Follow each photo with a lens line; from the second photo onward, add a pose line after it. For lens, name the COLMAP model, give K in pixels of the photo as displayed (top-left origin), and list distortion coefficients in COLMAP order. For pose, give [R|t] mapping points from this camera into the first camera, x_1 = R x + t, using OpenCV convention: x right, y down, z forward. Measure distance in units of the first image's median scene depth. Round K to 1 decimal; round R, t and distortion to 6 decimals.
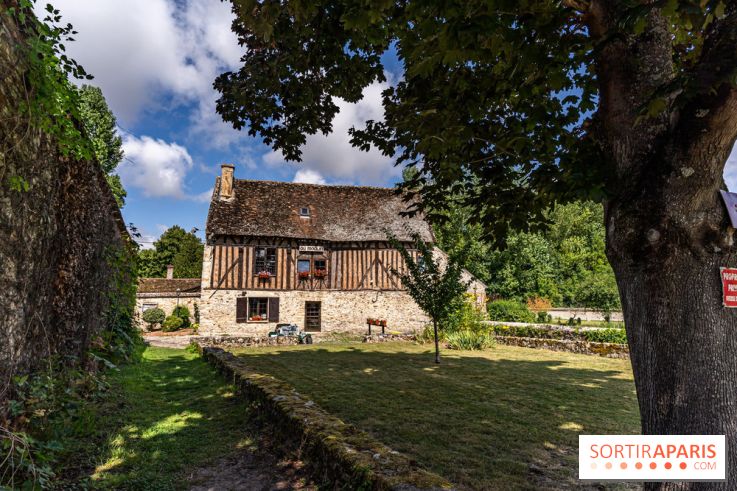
lens RADIAL K [[359.0, 0, 368.5], [0, 359.0, 245.5], [0, 0, 1]] dist [-0.000377, 0.000480]
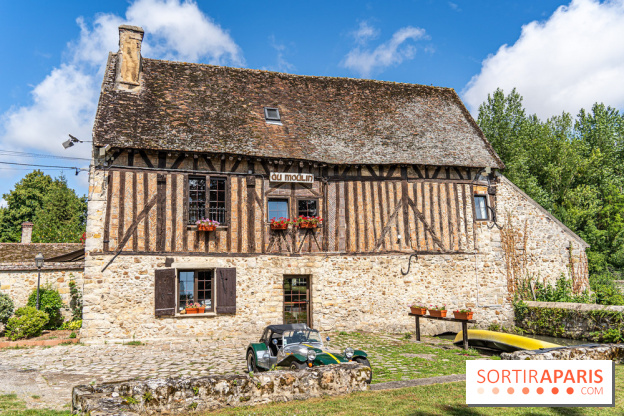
lens RADIAL K [[451.3, 0, 312.0], [0, 451.3, 208.0], [0, 0, 1]] dist [0.000230, 0.002742]
pose [[0.998655, -0.008284, 0.051183, -0.164781], [0.008069, 0.999958, 0.004404, 0.052198], [-0.051218, -0.003985, 0.998680, 0.320031]]
